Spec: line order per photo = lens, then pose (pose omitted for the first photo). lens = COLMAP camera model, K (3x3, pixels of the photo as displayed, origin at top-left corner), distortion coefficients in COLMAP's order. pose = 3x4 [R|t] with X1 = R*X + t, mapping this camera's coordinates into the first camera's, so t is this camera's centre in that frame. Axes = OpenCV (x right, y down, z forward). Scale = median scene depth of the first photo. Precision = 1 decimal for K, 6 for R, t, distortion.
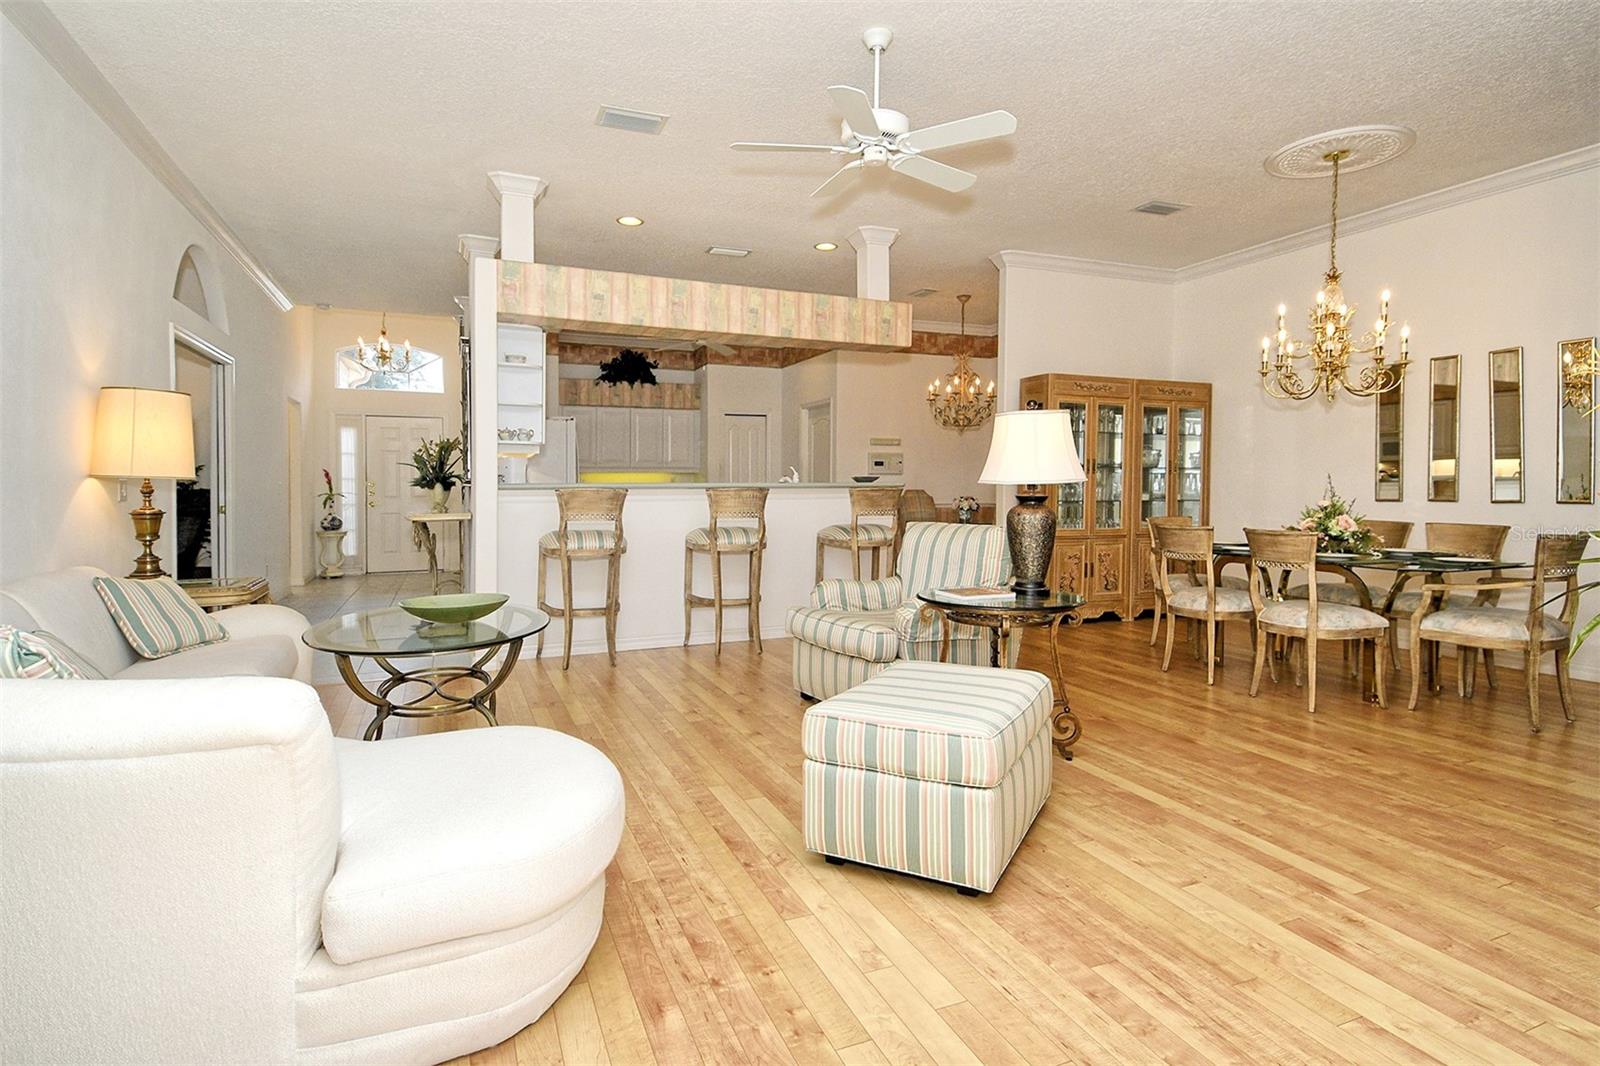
lens RADIAL K [[862.2, 0, 847.1], [0, 862.2, 499.2], [0, 0, 1]] dist [0.052096, -0.041721]
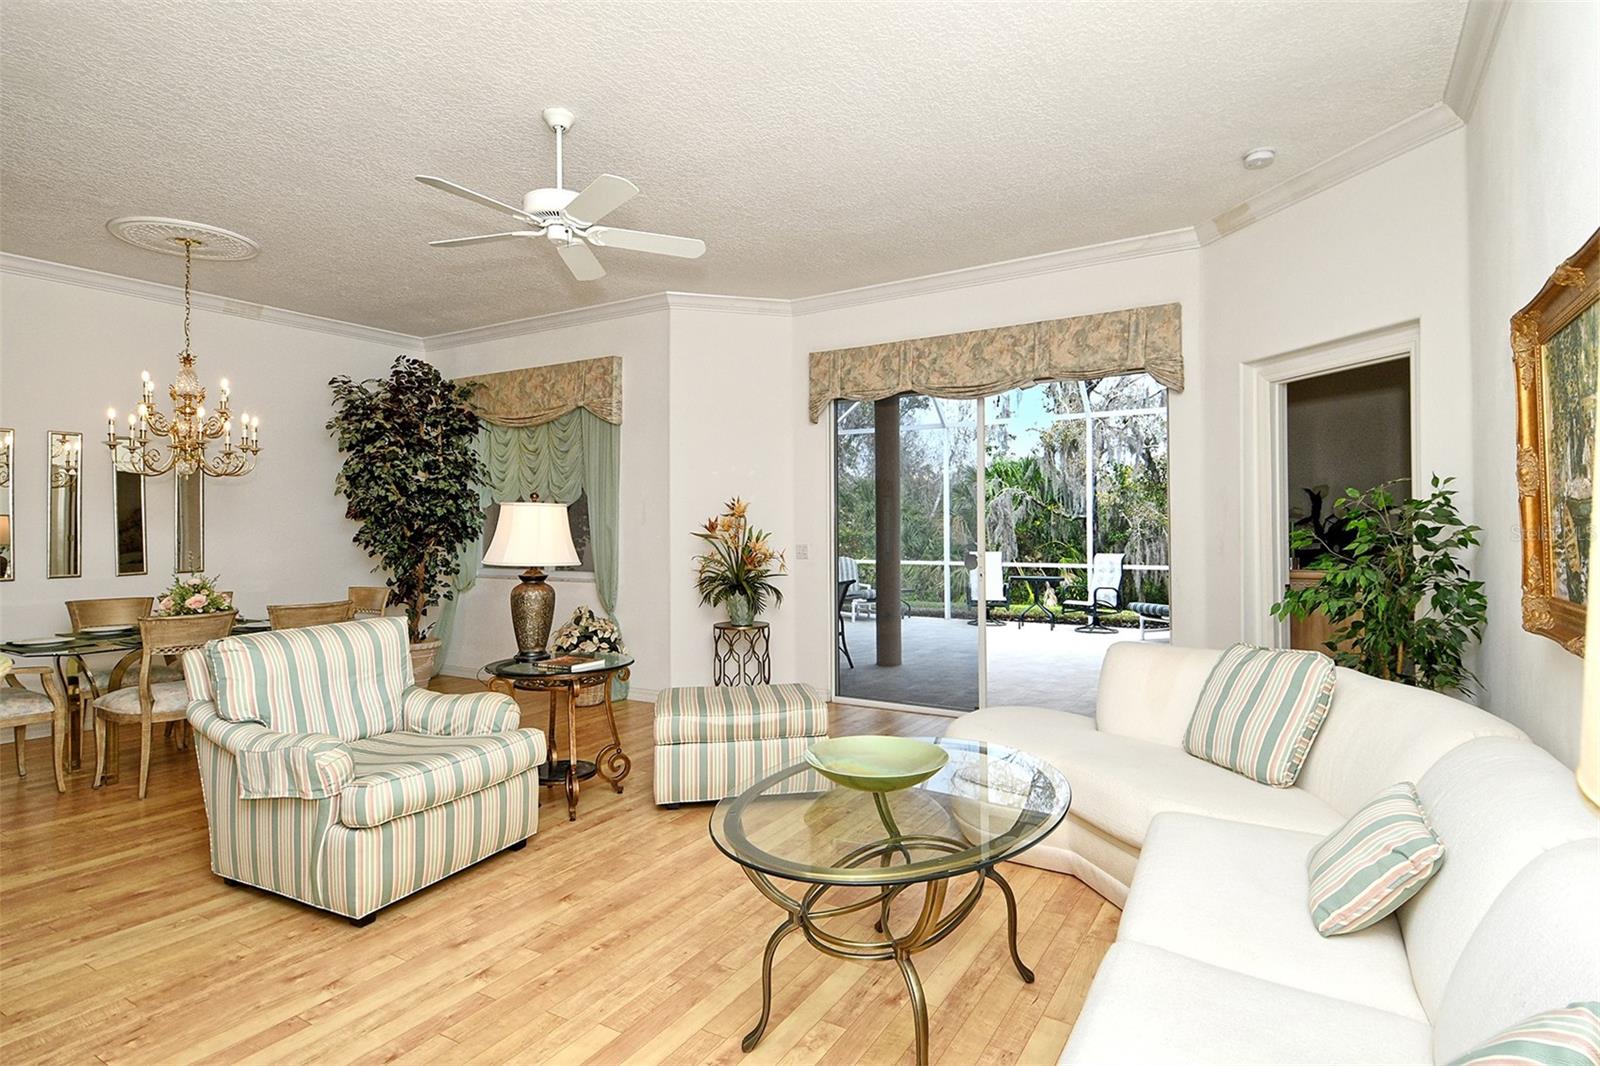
lens RADIAL K [[859.9, 0, 808.5], [0, 859.9, 503.1], [0, 0, 1]] dist [0.033459, -0.029011]
pose [[-0.578028, 0.027767, 0.815545, -0.642145], [0.020708, 0.999598, -0.019356, -0.047313], [-0.815754, 0.005700, -0.578371, 0.937262]]
